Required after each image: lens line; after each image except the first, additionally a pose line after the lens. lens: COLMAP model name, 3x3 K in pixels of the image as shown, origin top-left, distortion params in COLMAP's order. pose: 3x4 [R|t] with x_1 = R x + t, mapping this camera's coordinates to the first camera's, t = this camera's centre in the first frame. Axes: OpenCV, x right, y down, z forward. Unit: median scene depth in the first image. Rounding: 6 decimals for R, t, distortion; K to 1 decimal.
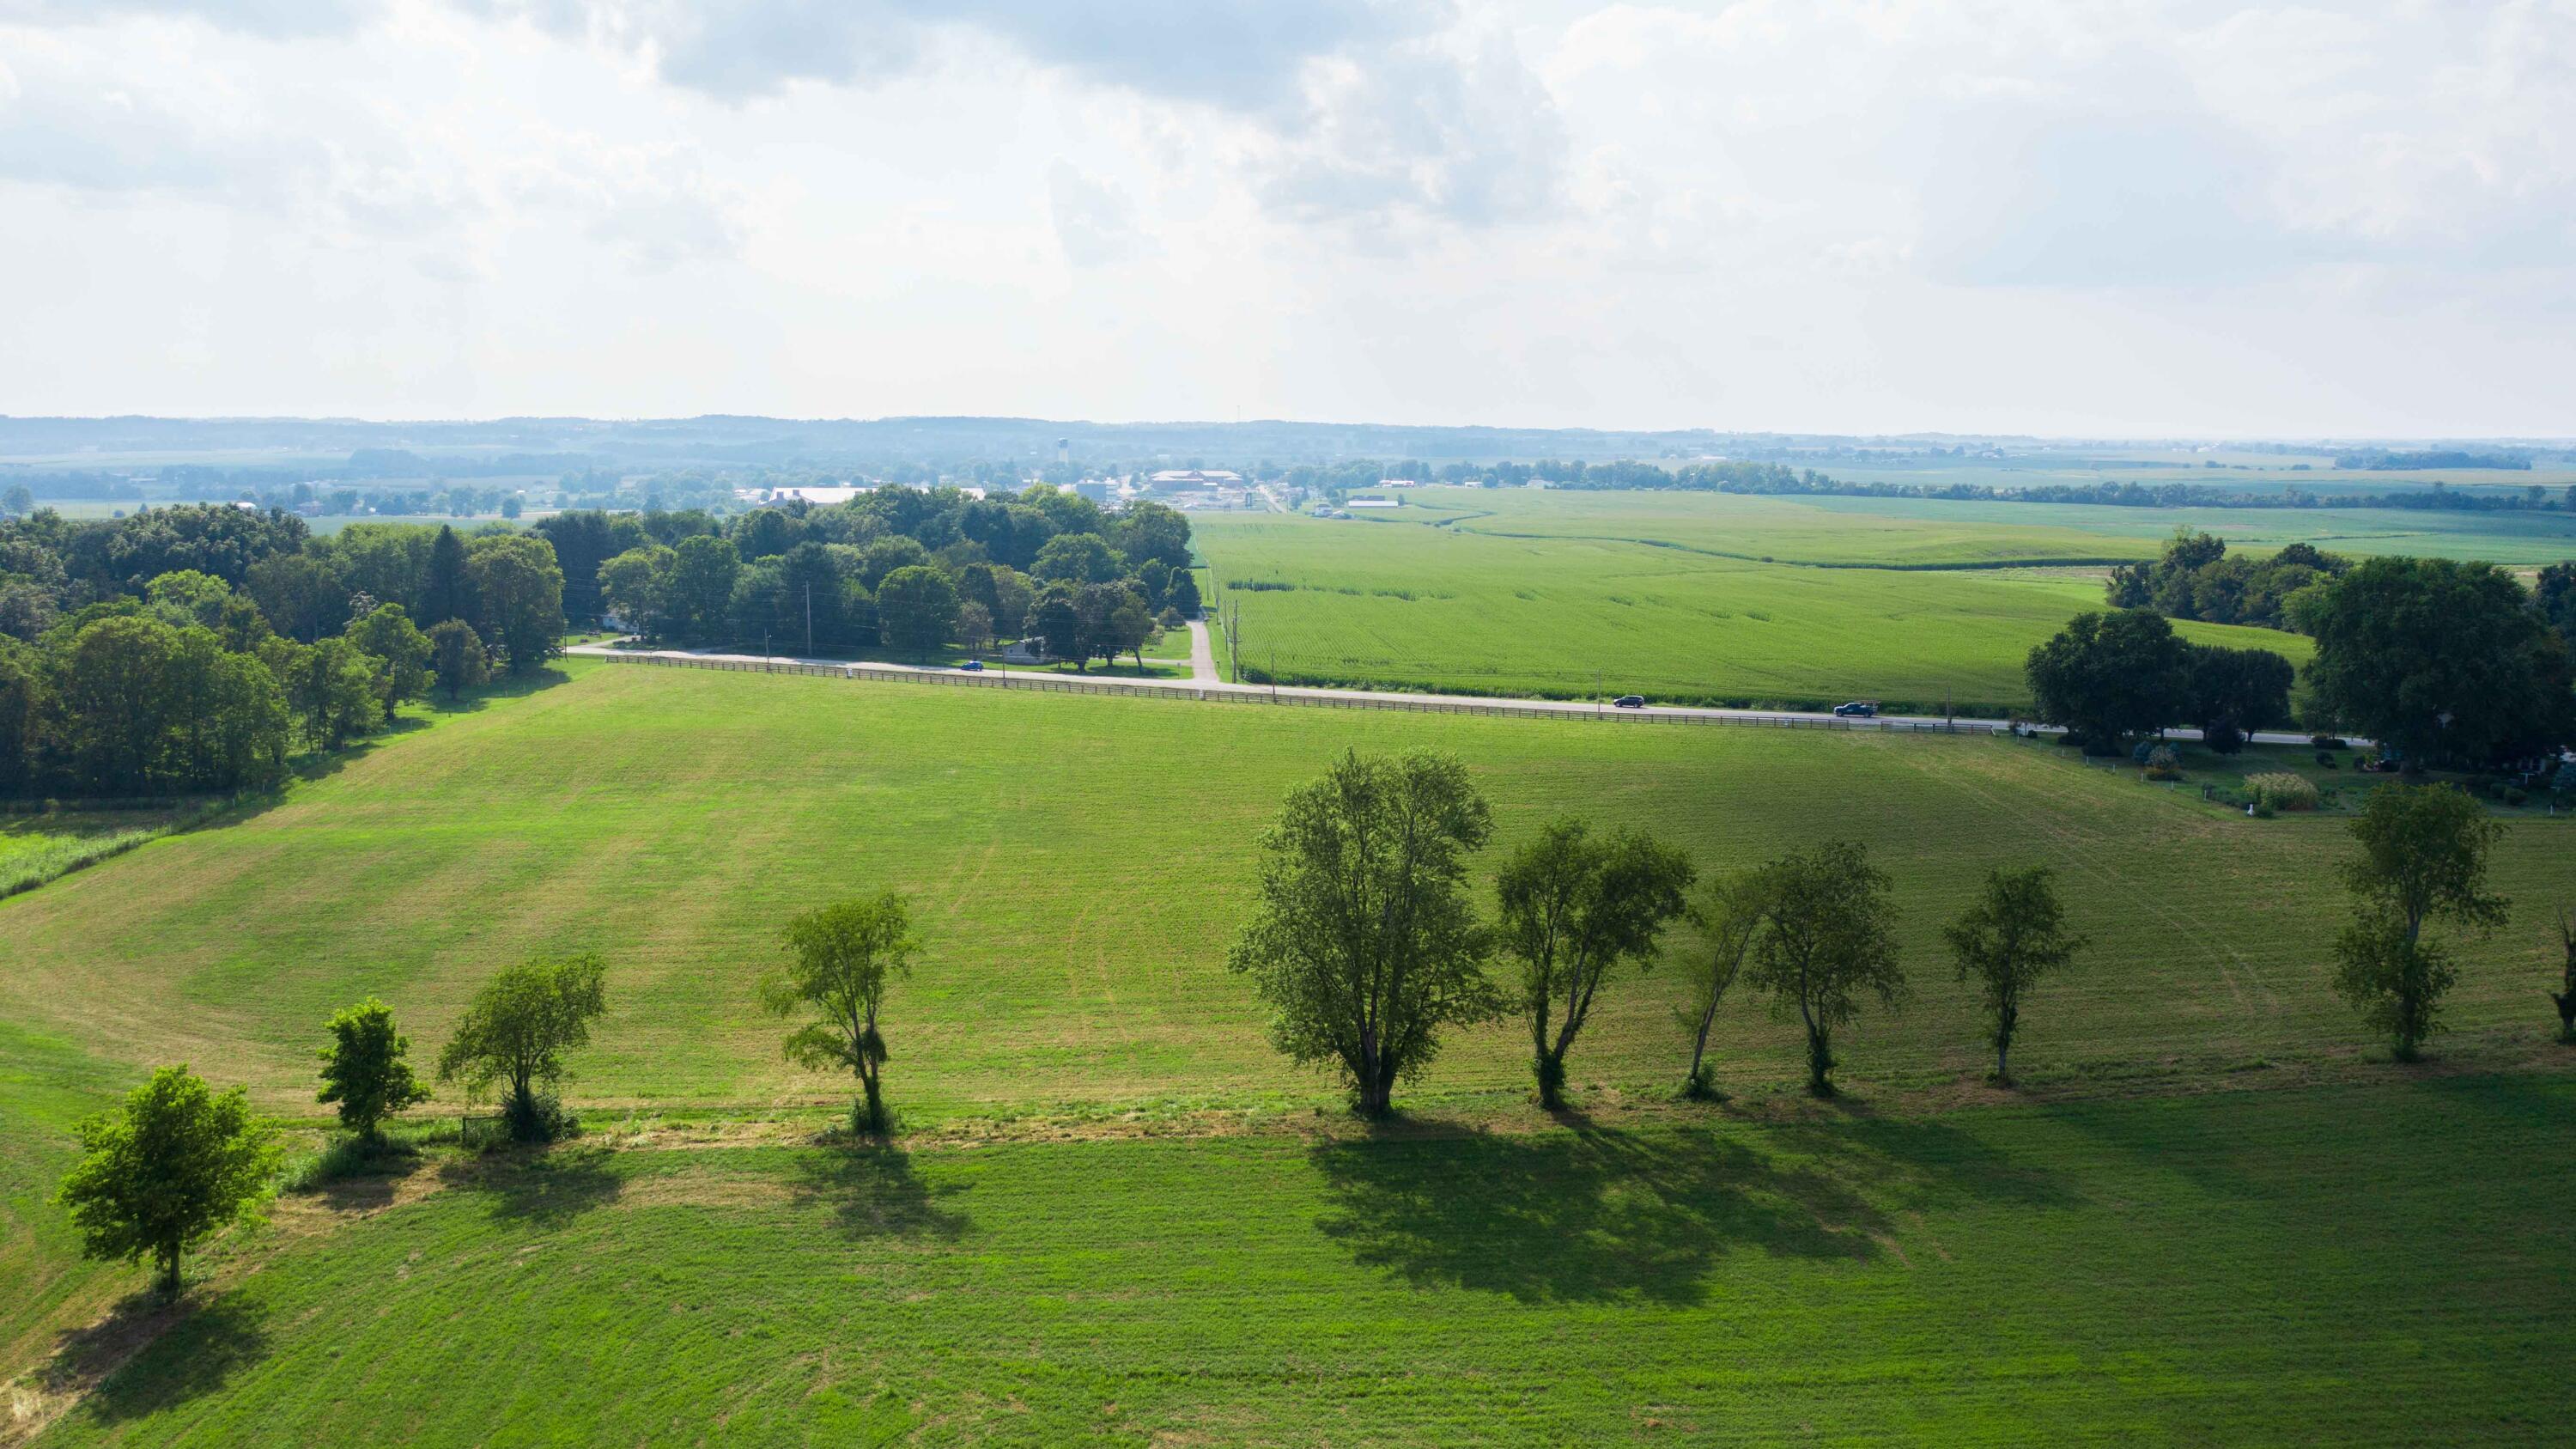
lens RADIAL K [[2025.8, 0, 1268.3], [0, 2025.8, 734.1], [0, 0, 1]] dist [-0.014156, 0.015725]
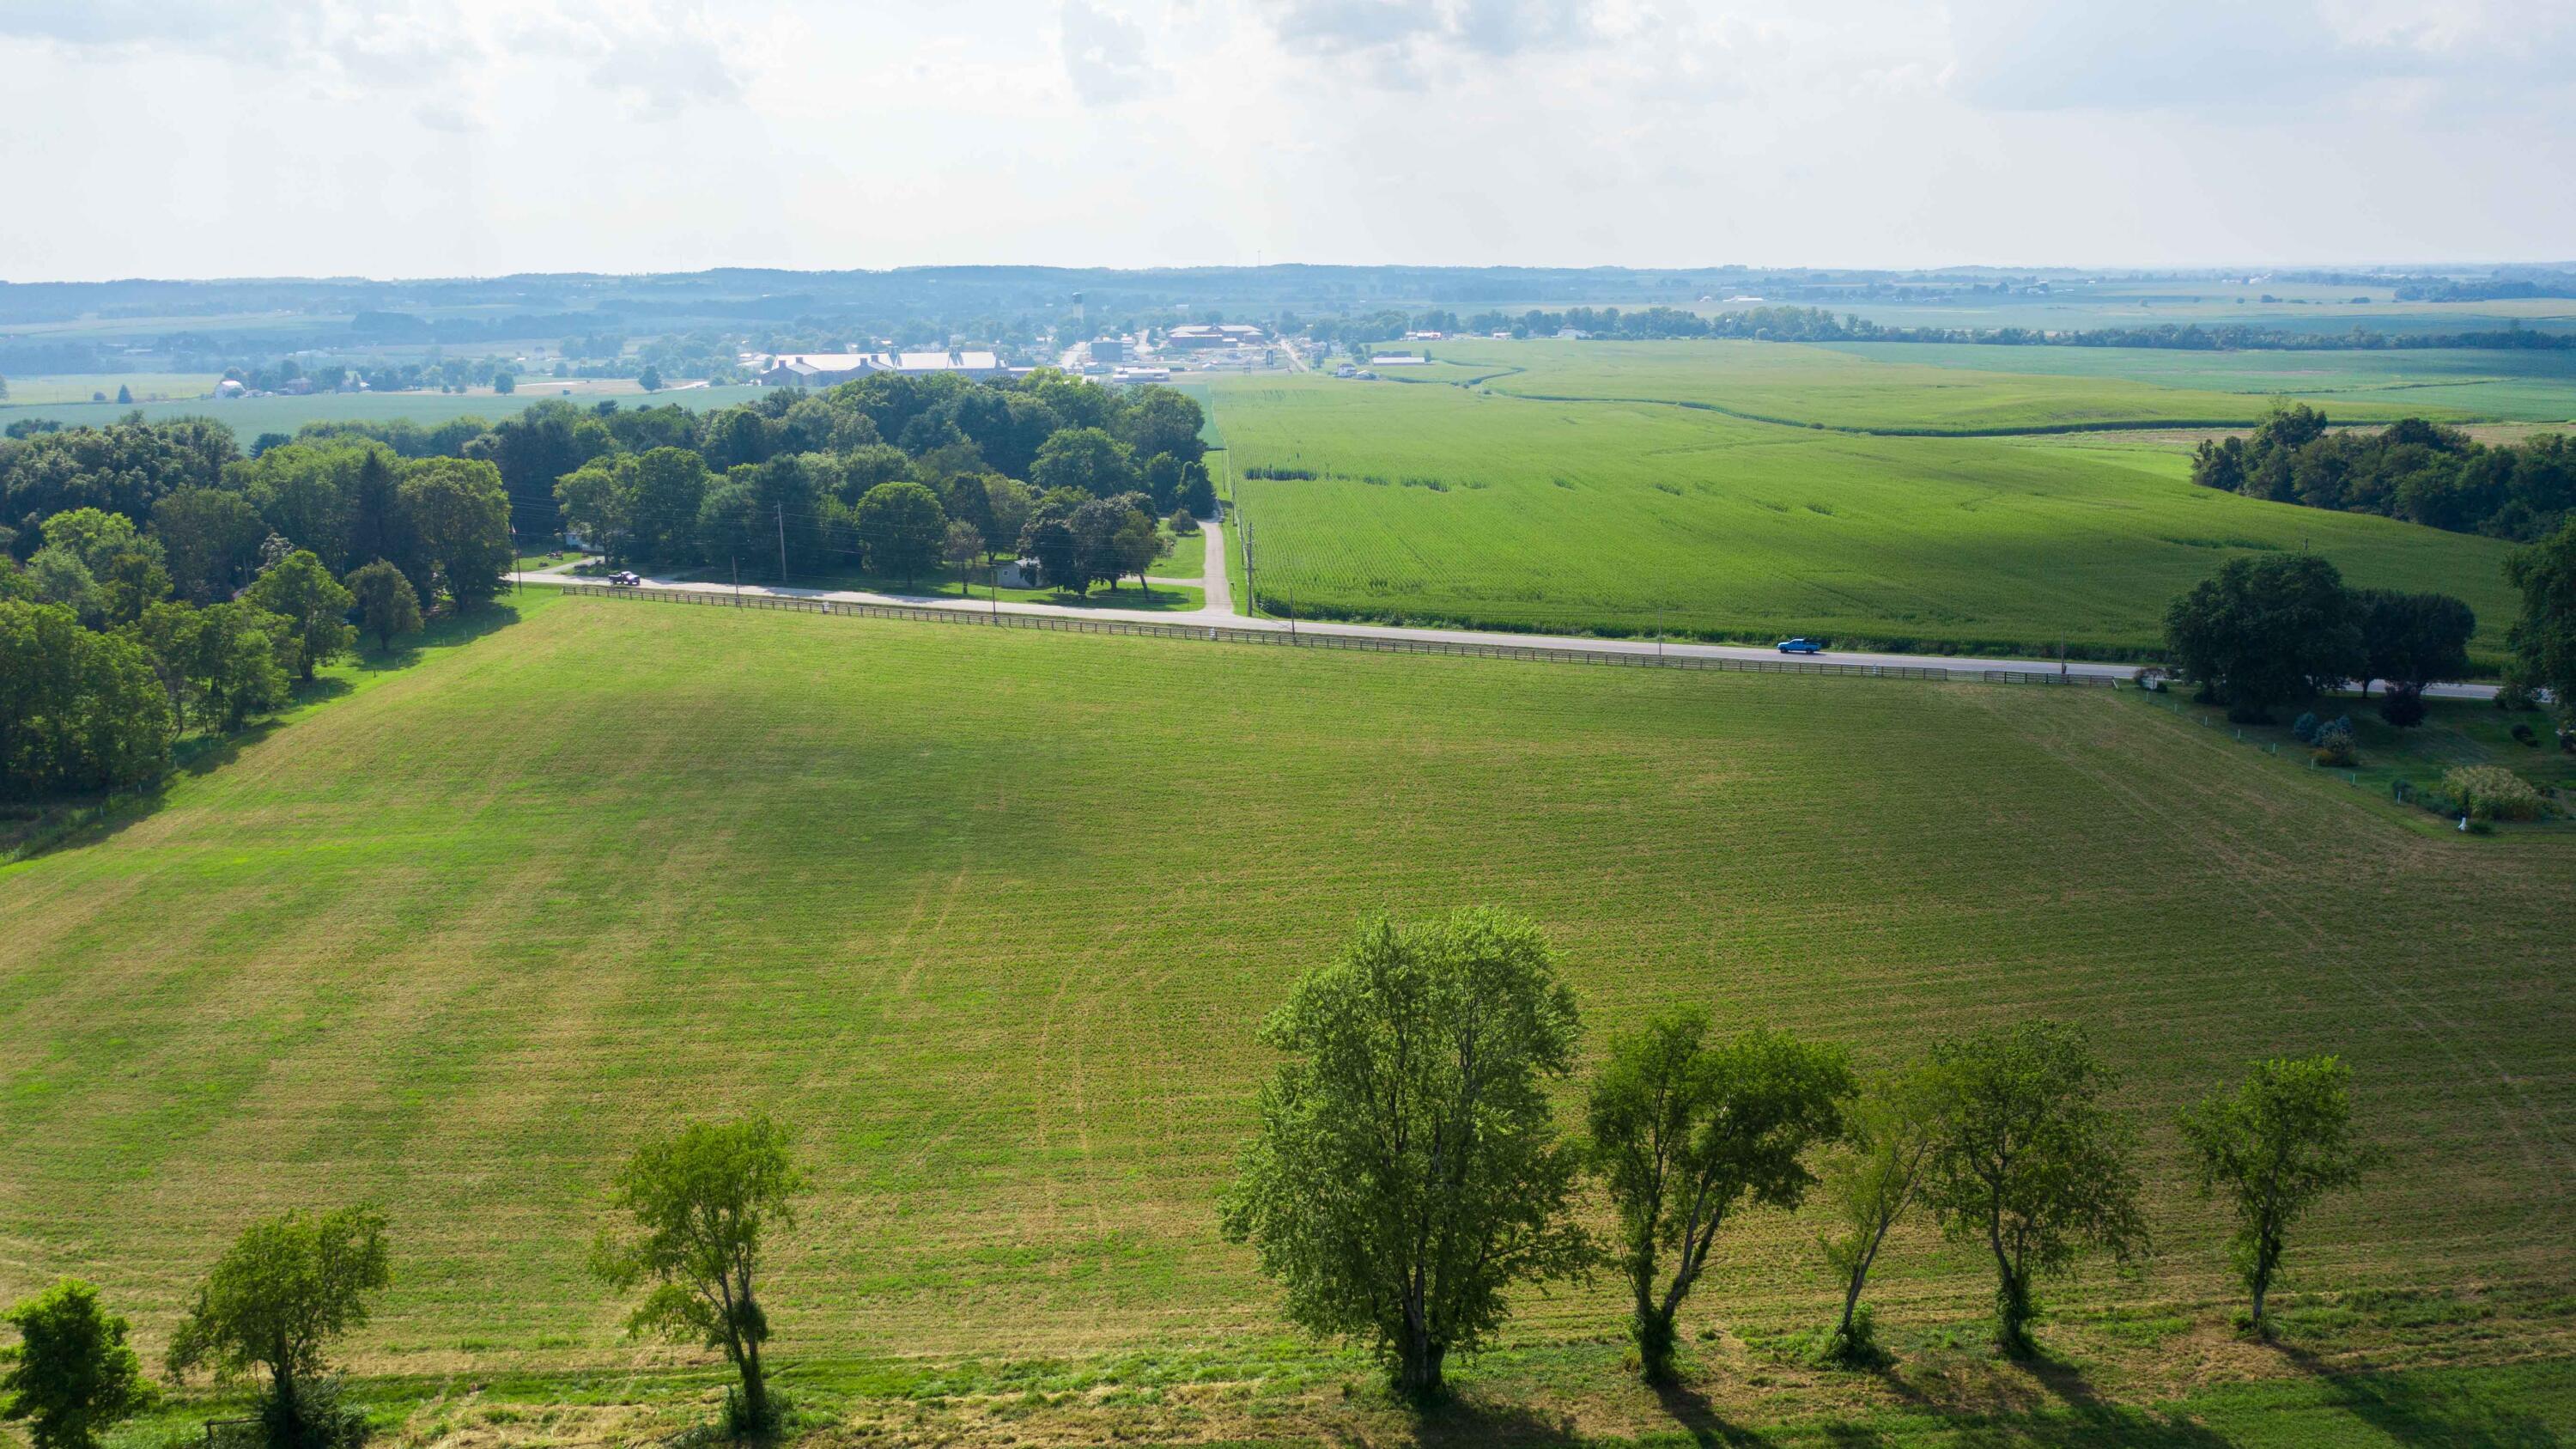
lens RADIAL K [[2025.8, 0, 1273.9], [0, 2025.8, 774.3], [0, 0, 1]] dist [-0.014156, 0.015725]
pose [[0.999833, -0.014067, -0.011636, 0.003428], [0.015101, 0.995445, 0.094138, -0.039263], [0.010259, -0.094298, 0.995491, 0.096267]]
